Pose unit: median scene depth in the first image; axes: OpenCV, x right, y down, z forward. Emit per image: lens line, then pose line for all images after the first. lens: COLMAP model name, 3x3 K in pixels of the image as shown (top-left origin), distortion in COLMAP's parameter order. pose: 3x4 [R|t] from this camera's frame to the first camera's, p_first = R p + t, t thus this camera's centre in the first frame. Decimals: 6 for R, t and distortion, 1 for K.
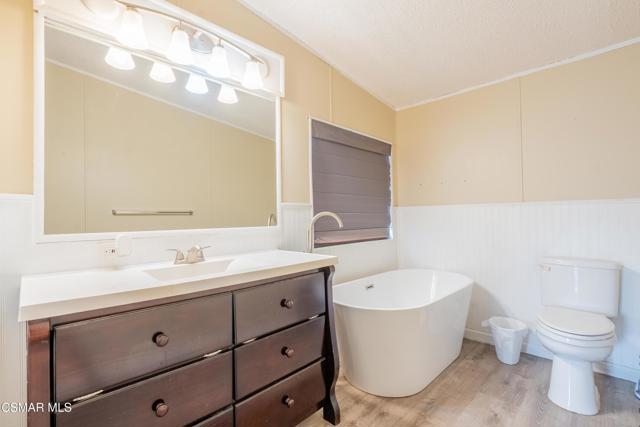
lens RADIAL K [[294.6, 0, 320.6], [0, 294.6, 213.1], [0, 0, 1]] dist [-0.001888, 0.000375]
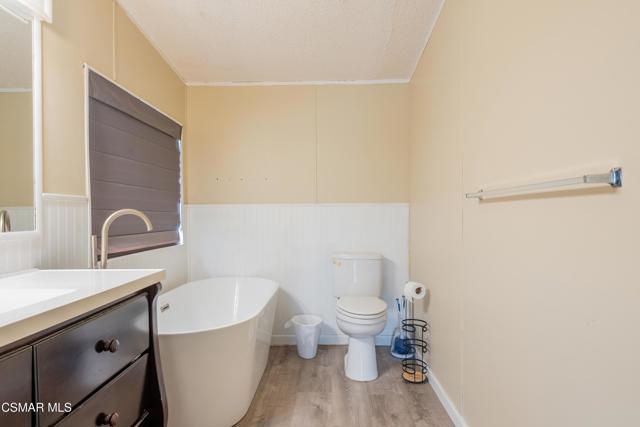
lens RADIAL K [[357.2, 0, 318.8], [0, 357.2, 212.7], [0, 0, 1]] dist [0.002864, 0.003795]
pose [[0.732308, 0.012364, 0.680861, -0.198453], [-0.012009, 0.999914, -0.005242, 0.003175], [-0.680868, -0.004338, 0.732393, 0.052231]]
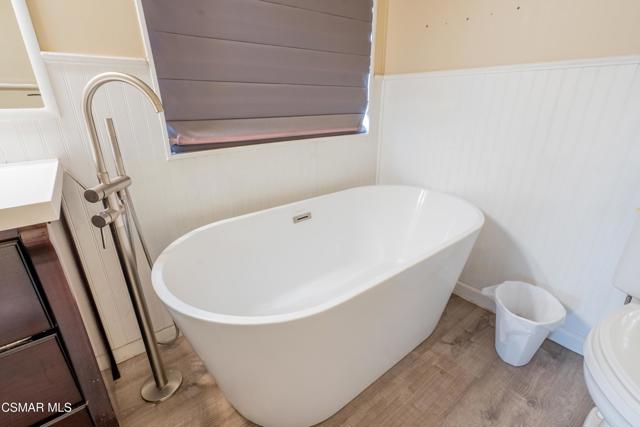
lens RADIAL K [[294.6, 0, 317.8], [0, 294.6, 215.0], [0, 0, 1]] dist [-0.001888, 0.000375]
pose [[0.992554, 0.051598, -0.110341, 0.297746], [-0.006162, 0.925963, 0.377565, 0.019990], [0.121653, -0.374073, 0.919385, 0.509265]]
